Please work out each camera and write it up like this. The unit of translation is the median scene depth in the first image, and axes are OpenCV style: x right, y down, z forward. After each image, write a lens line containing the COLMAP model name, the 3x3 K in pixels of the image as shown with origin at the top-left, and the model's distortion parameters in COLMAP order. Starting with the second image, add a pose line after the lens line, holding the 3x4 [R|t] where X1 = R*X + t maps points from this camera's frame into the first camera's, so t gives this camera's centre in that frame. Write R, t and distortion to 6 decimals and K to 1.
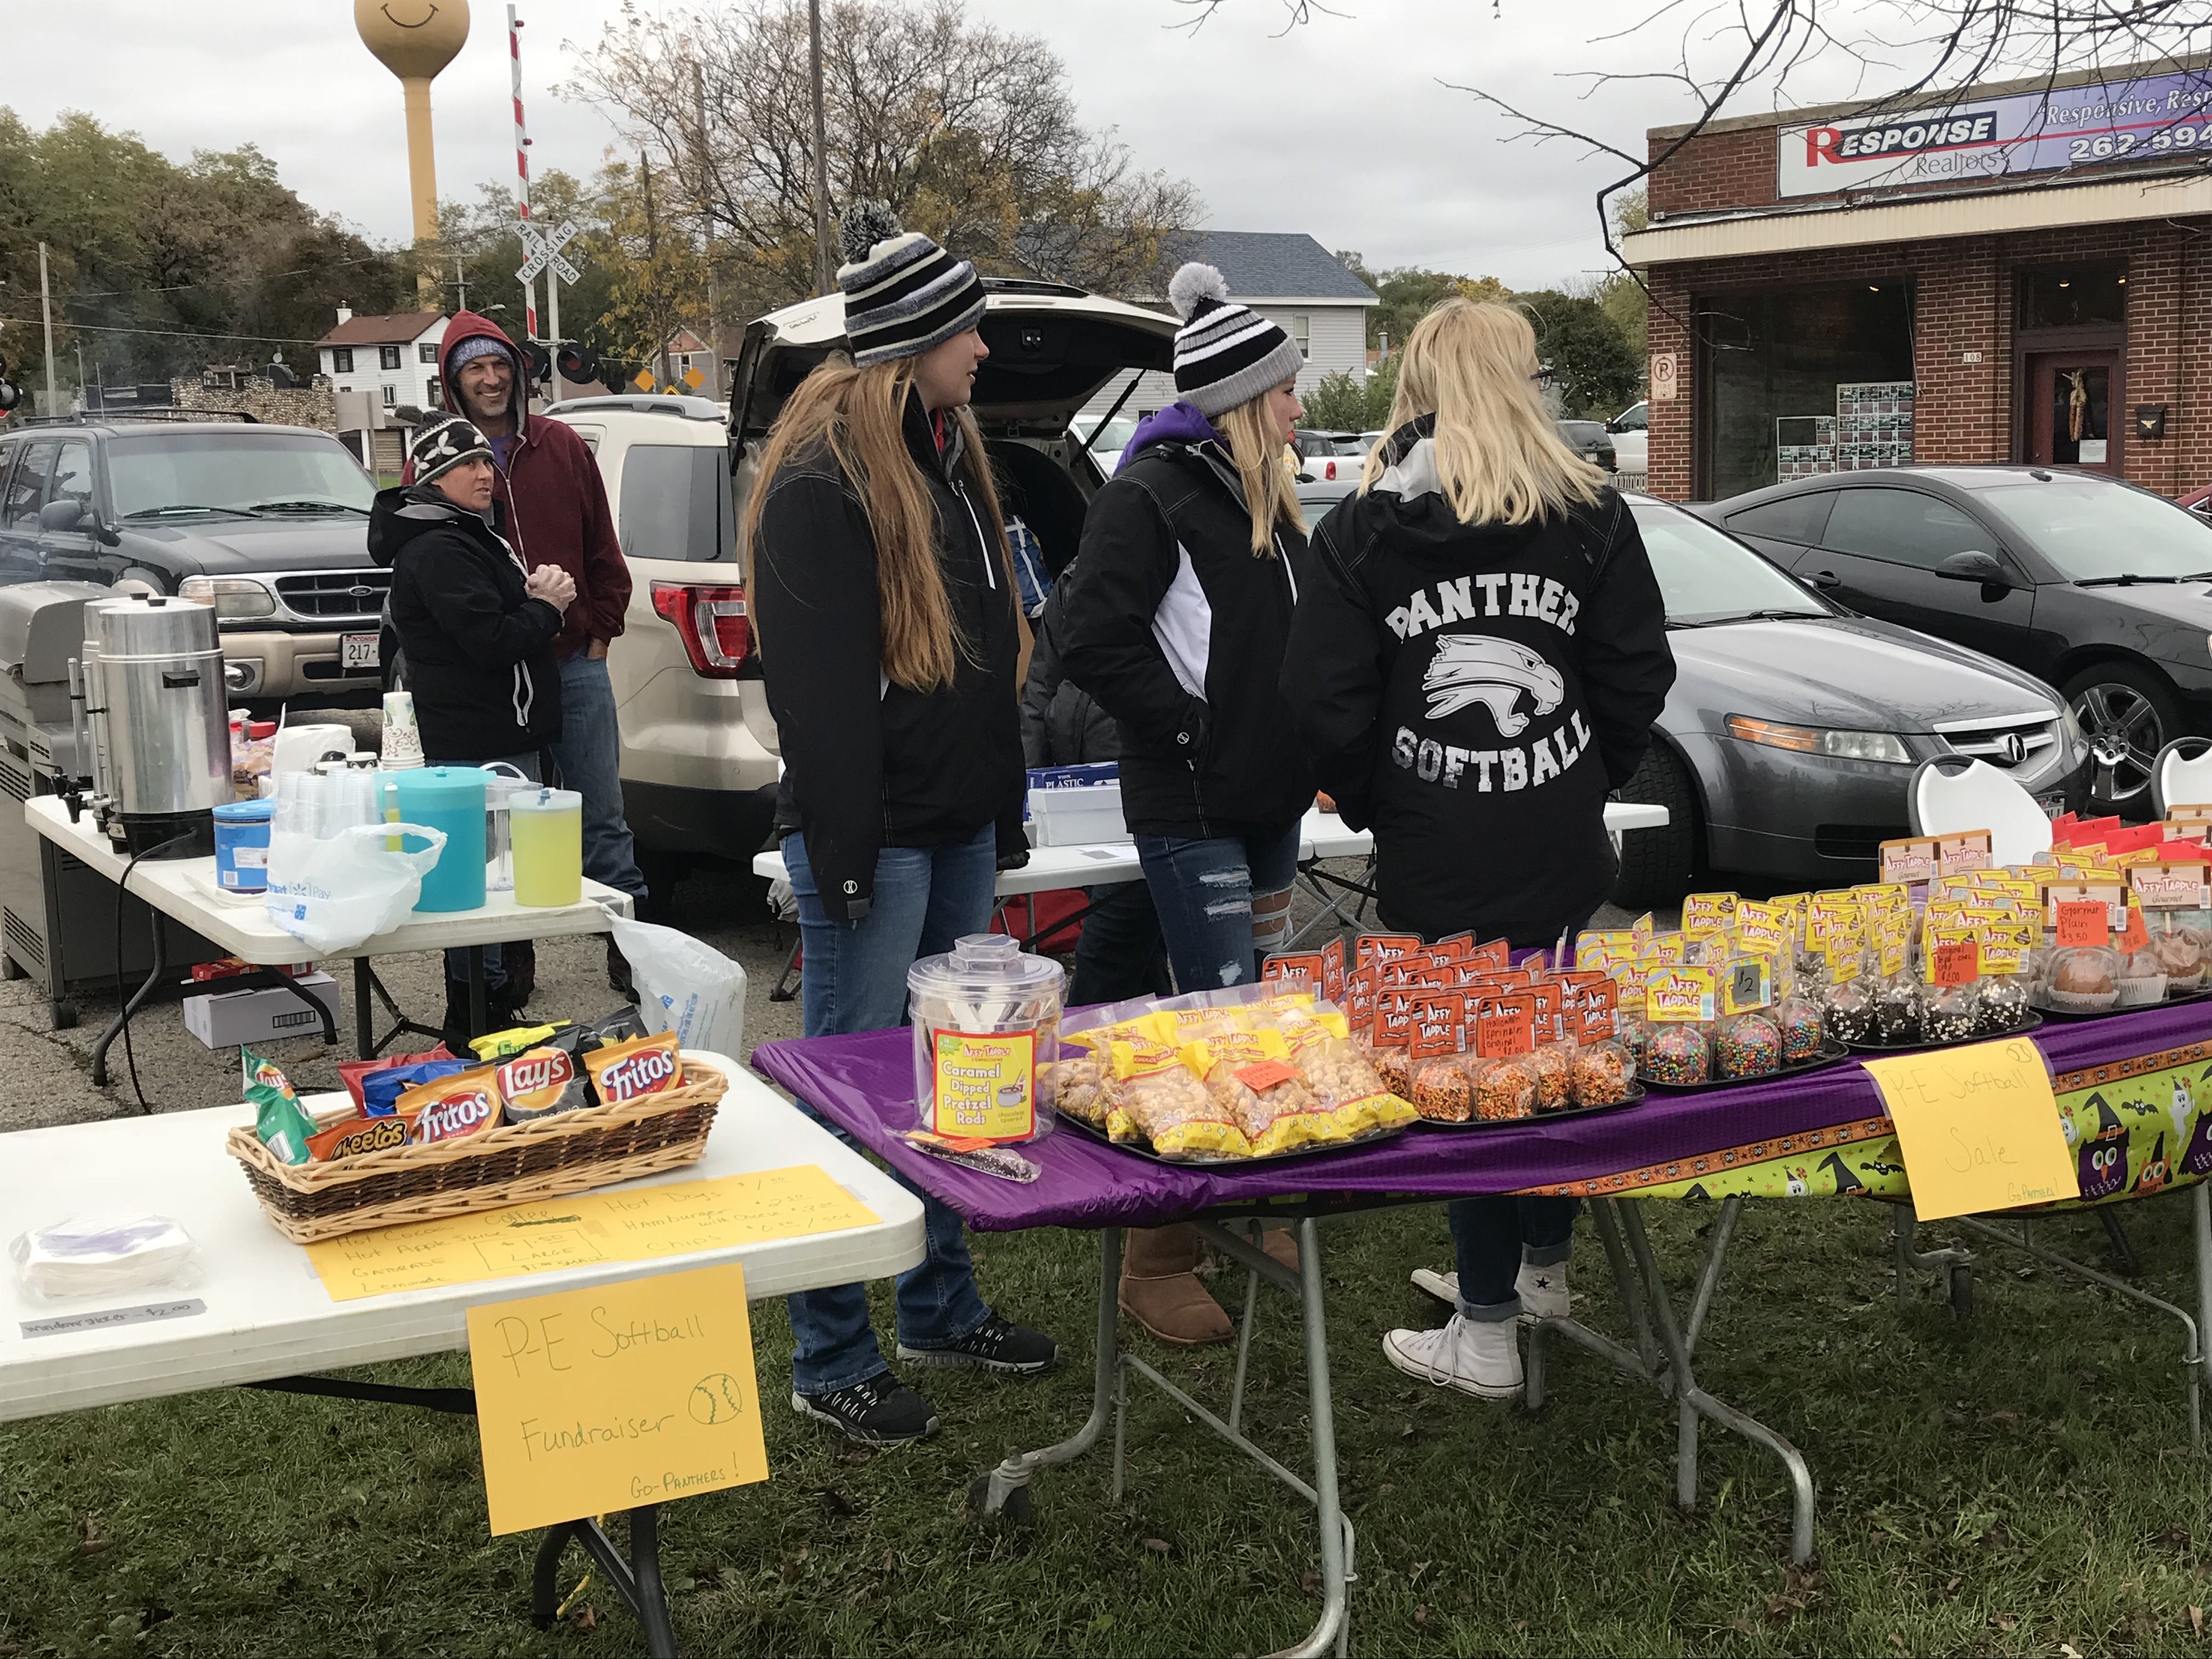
lens RADIAL K [[2535.3, 0, 1107.4], [0, 2535.3, 830.3], [0, 0, 1]] dist [0.003786, 0.000000]
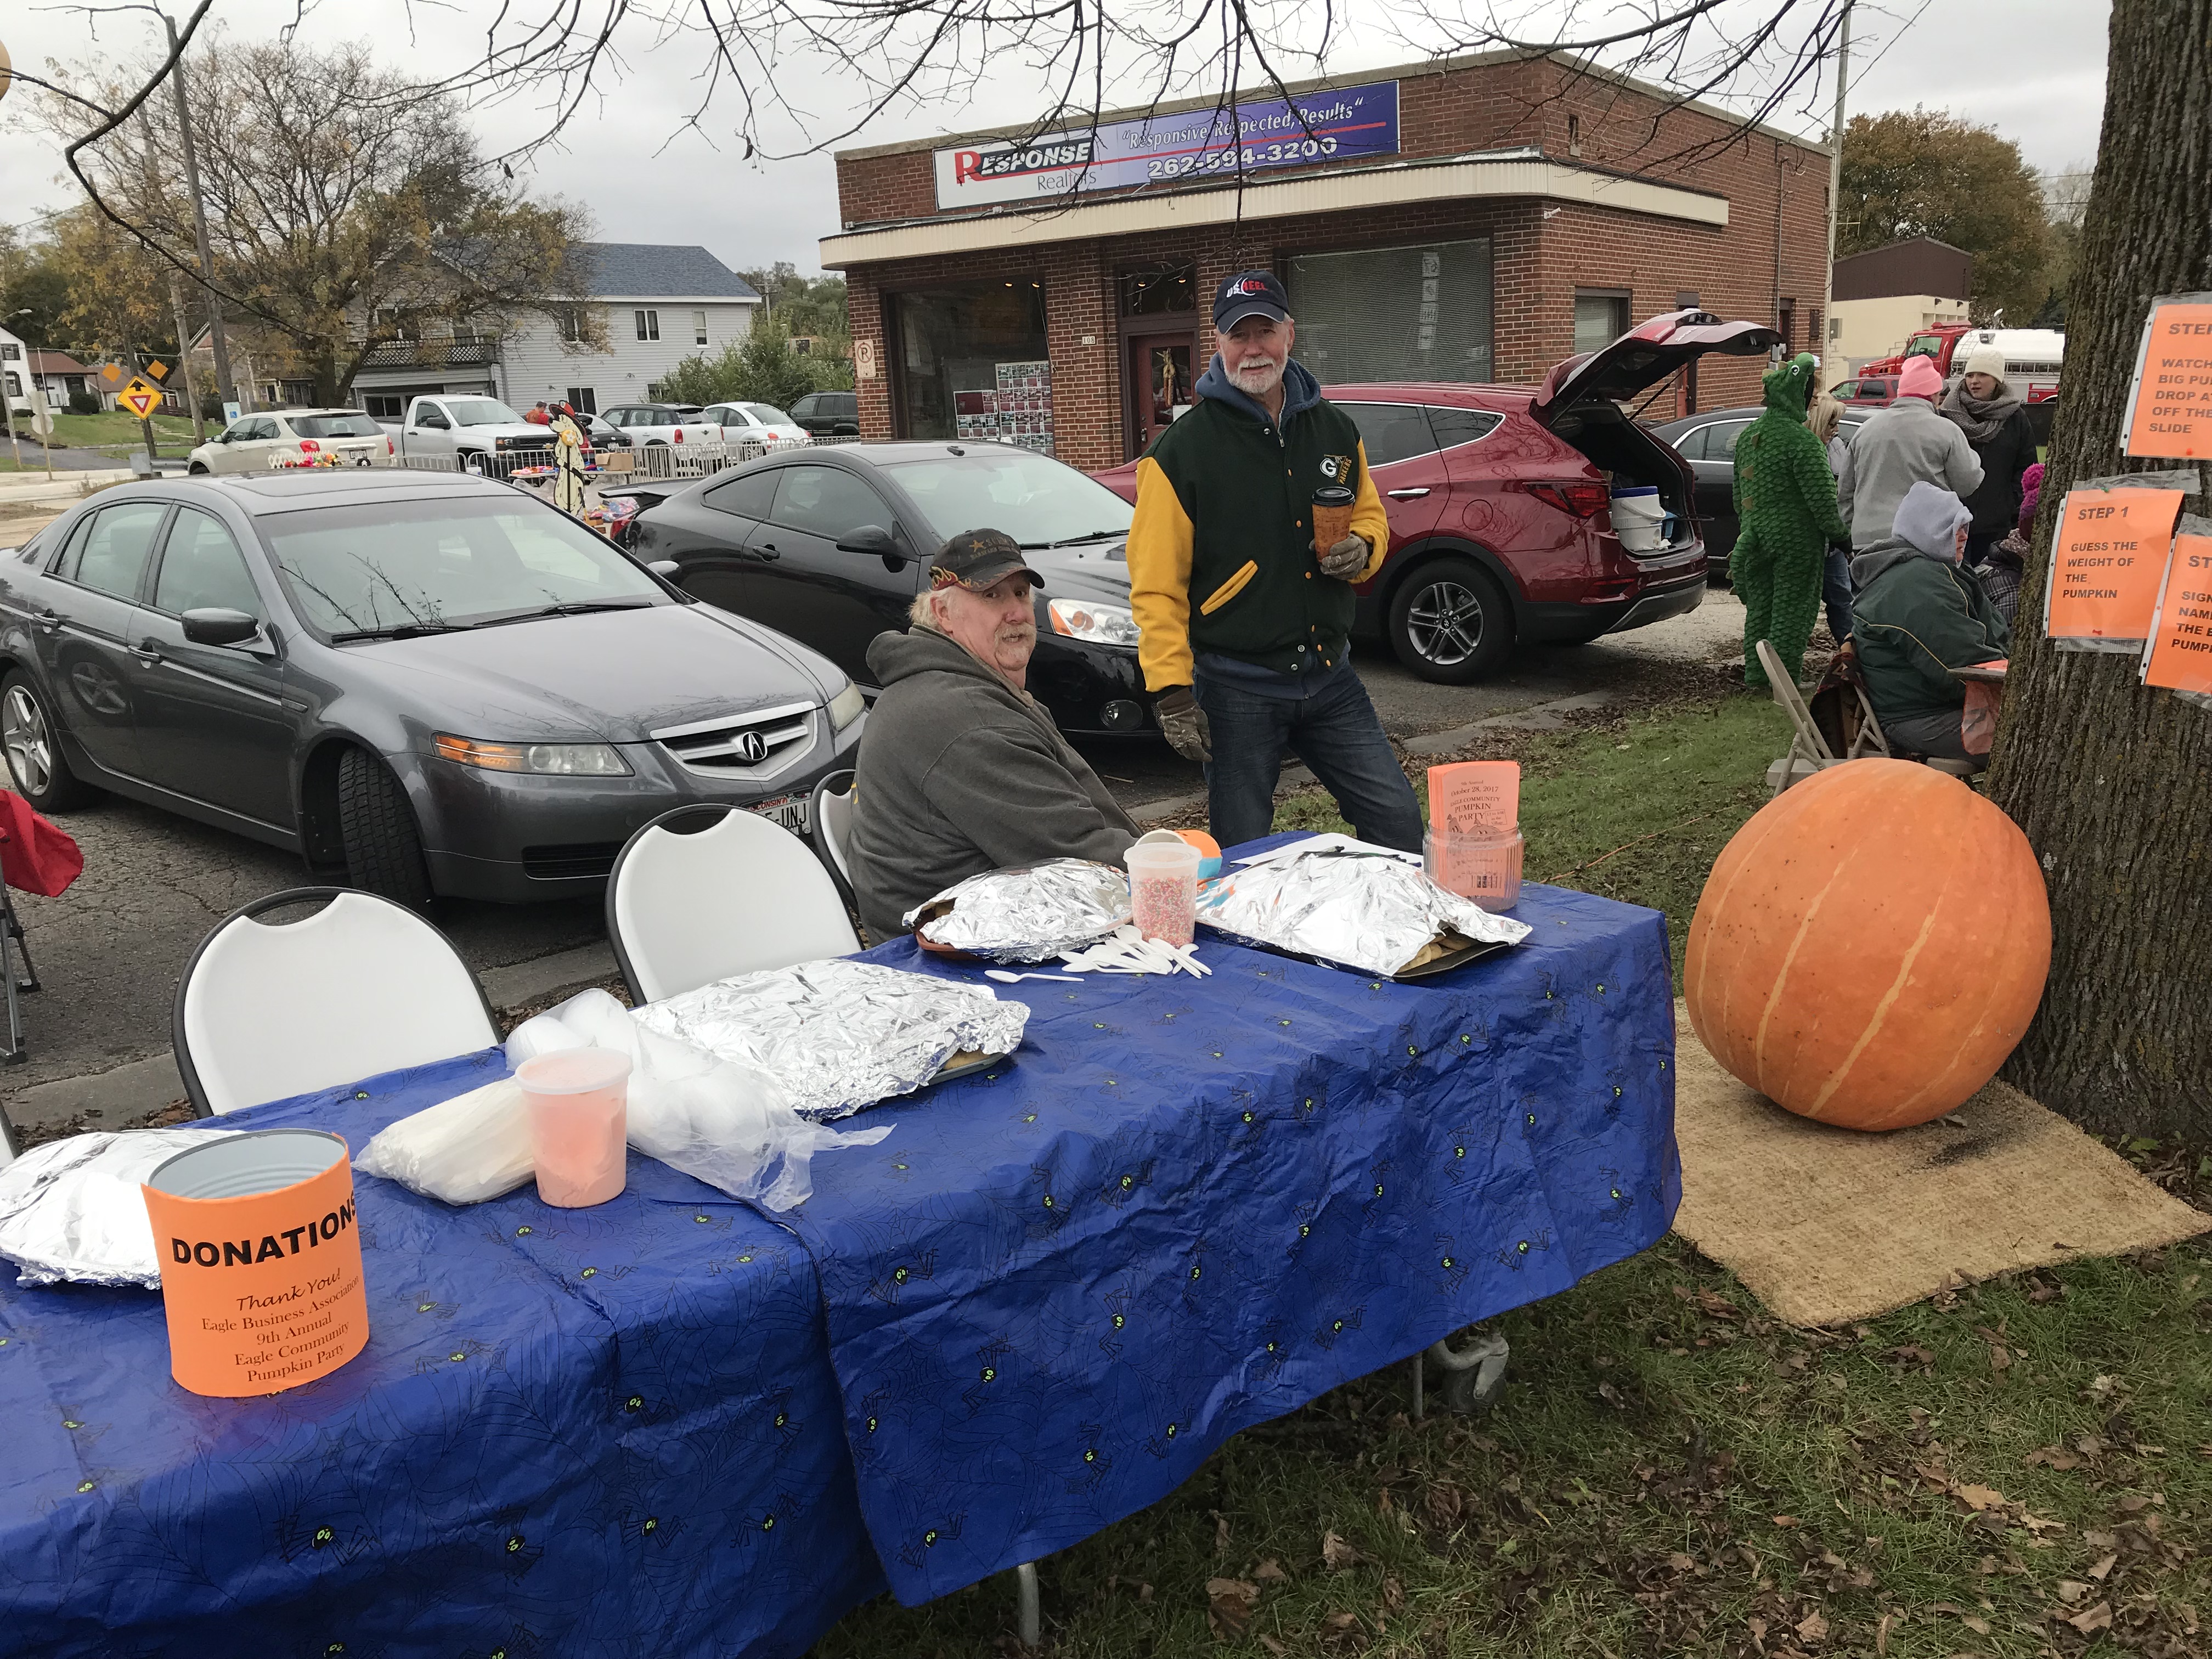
lens RADIAL K [[1868.0, 0, 1093.6], [0, 1868.0, 831.0], [0, 0, 1]] dist [0.011752, -0.008662]
pose [[0.969064, -0.073658, 0.235561, 0.105925], [0.056803, 0.995368, 0.077565, -0.016468], [-0.240183, -0.061785, 0.968759, 0.089742]]
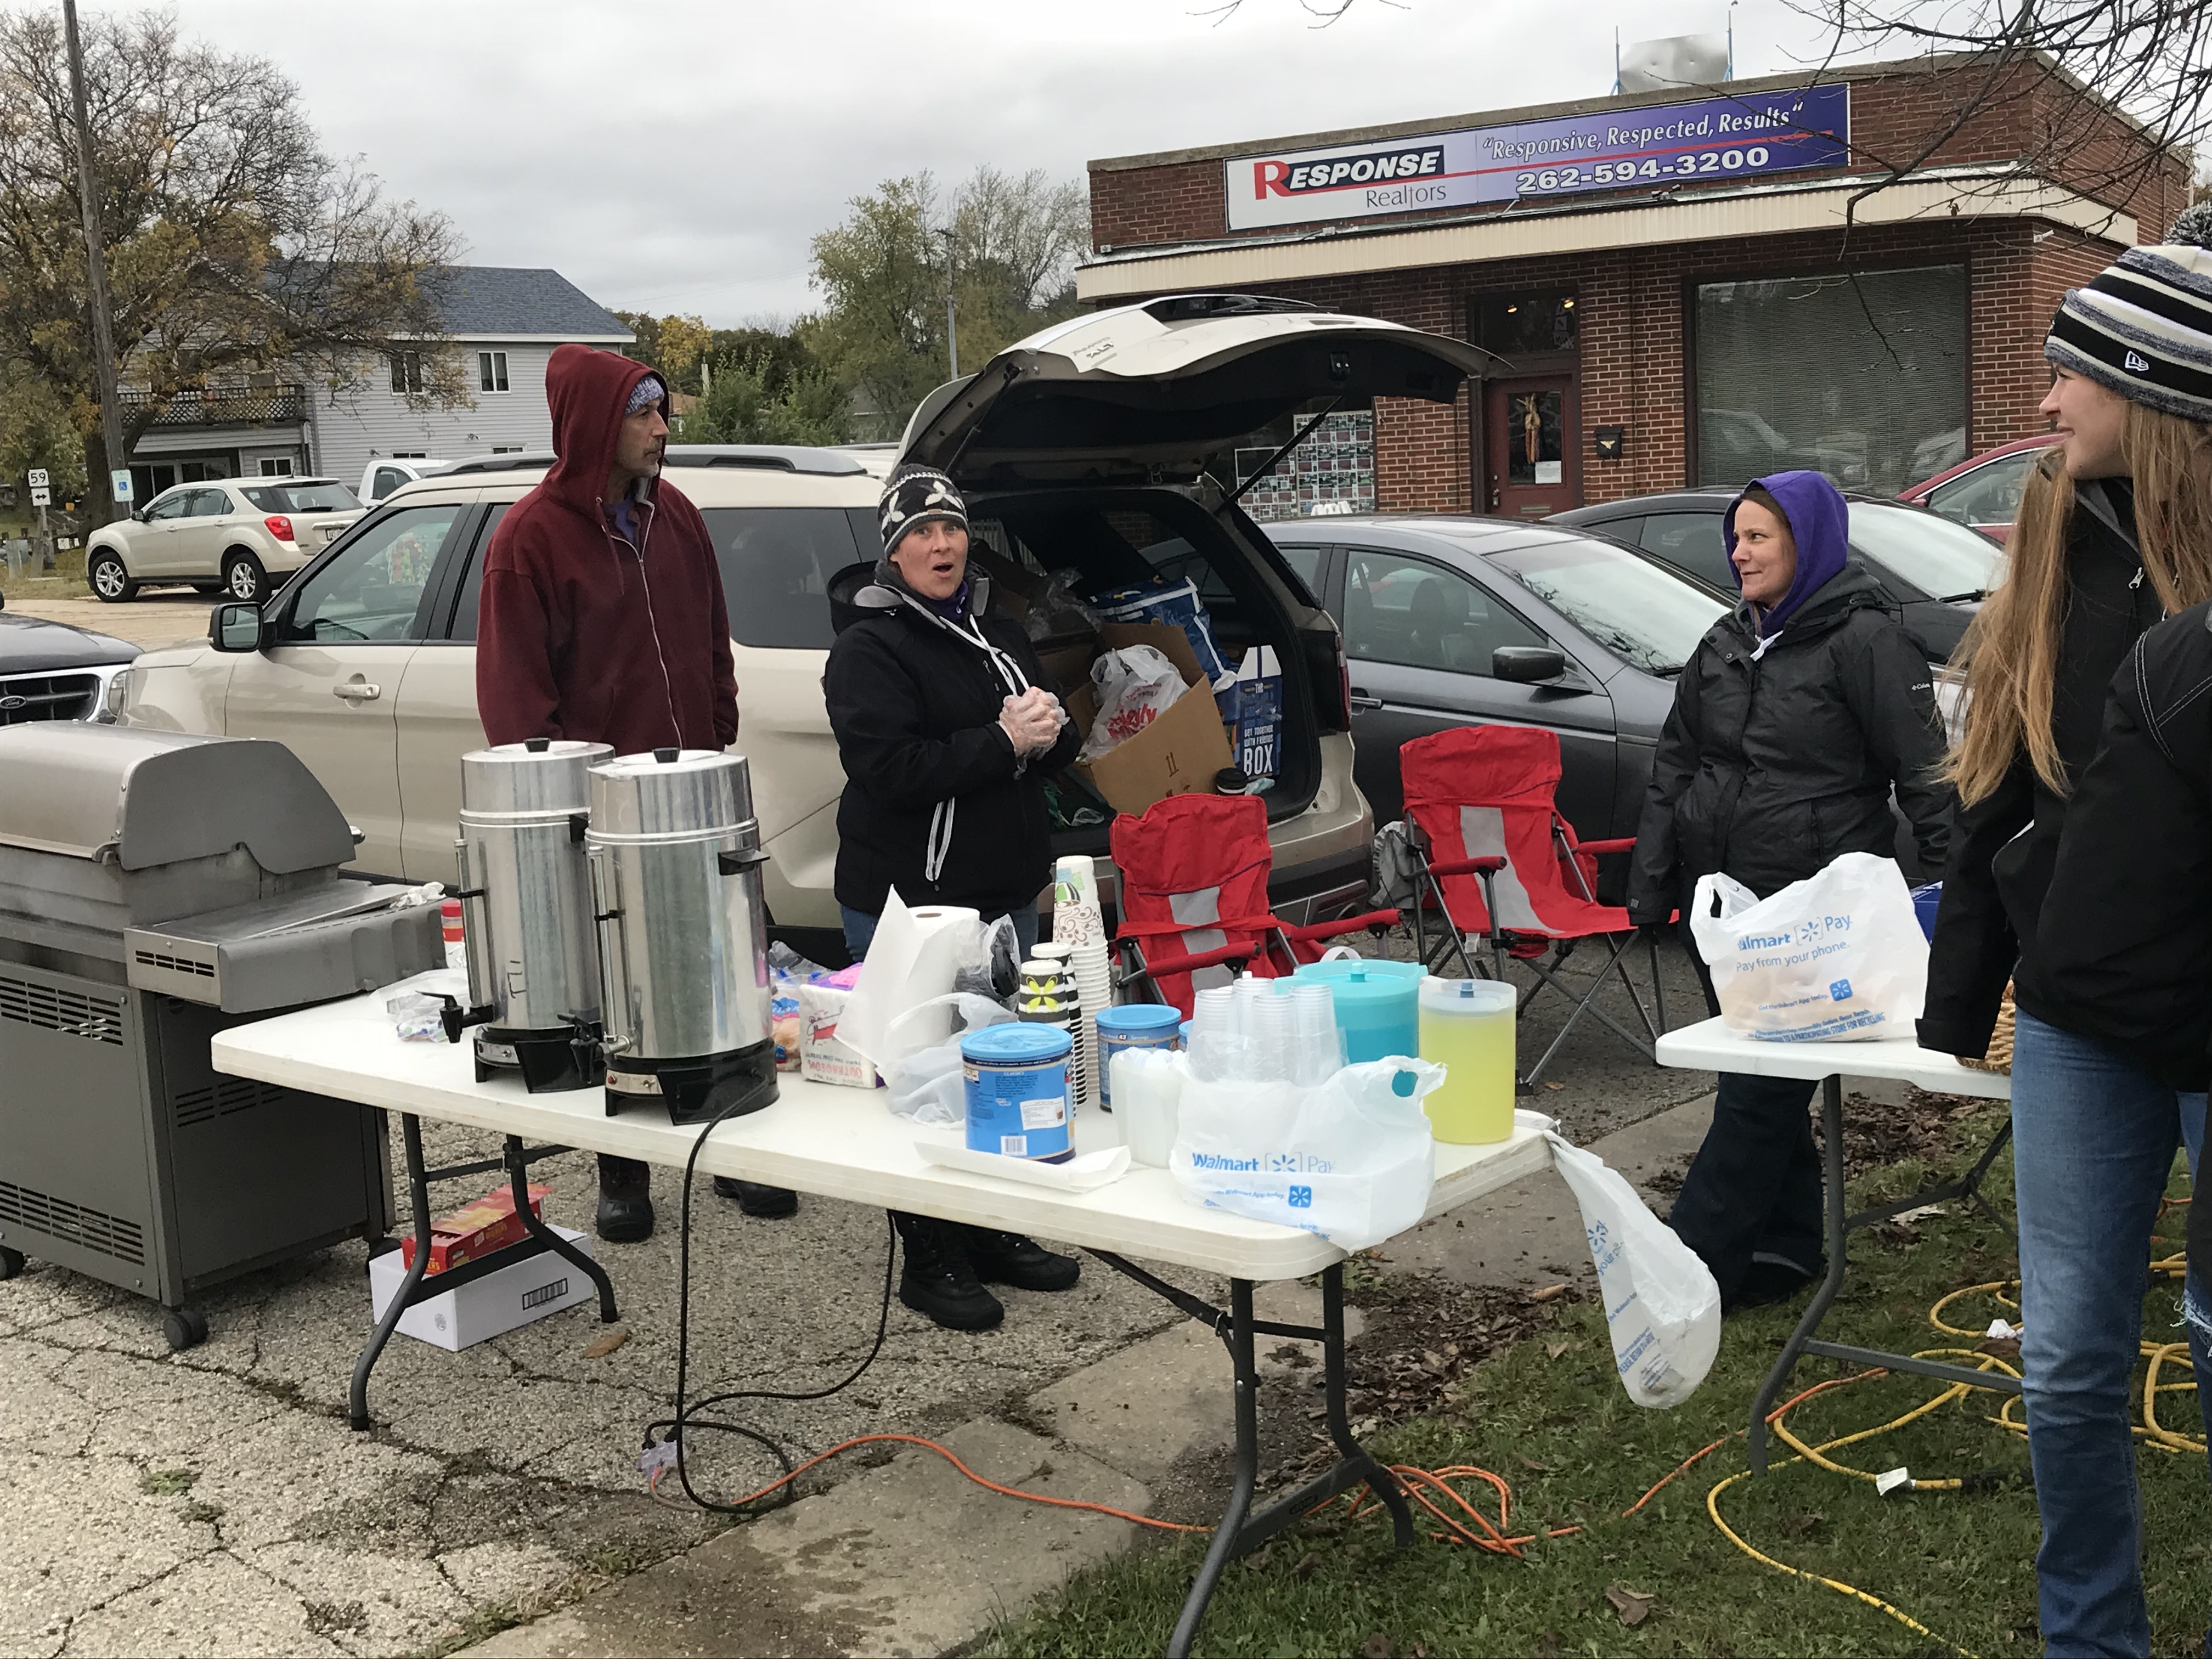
lens RADIAL K [[2535.3, 0, 1086.4], [0, 2535.3, 868.3], [0, 0, 1]] dist [0.003786, 0.000000]
pose [[0.951338, -0.071698, 0.299692, -0.113857], [0.071552, 0.997371, 0.011477, -0.011576], [-0.299727, 0.010525, 0.953967, 0.058057]]
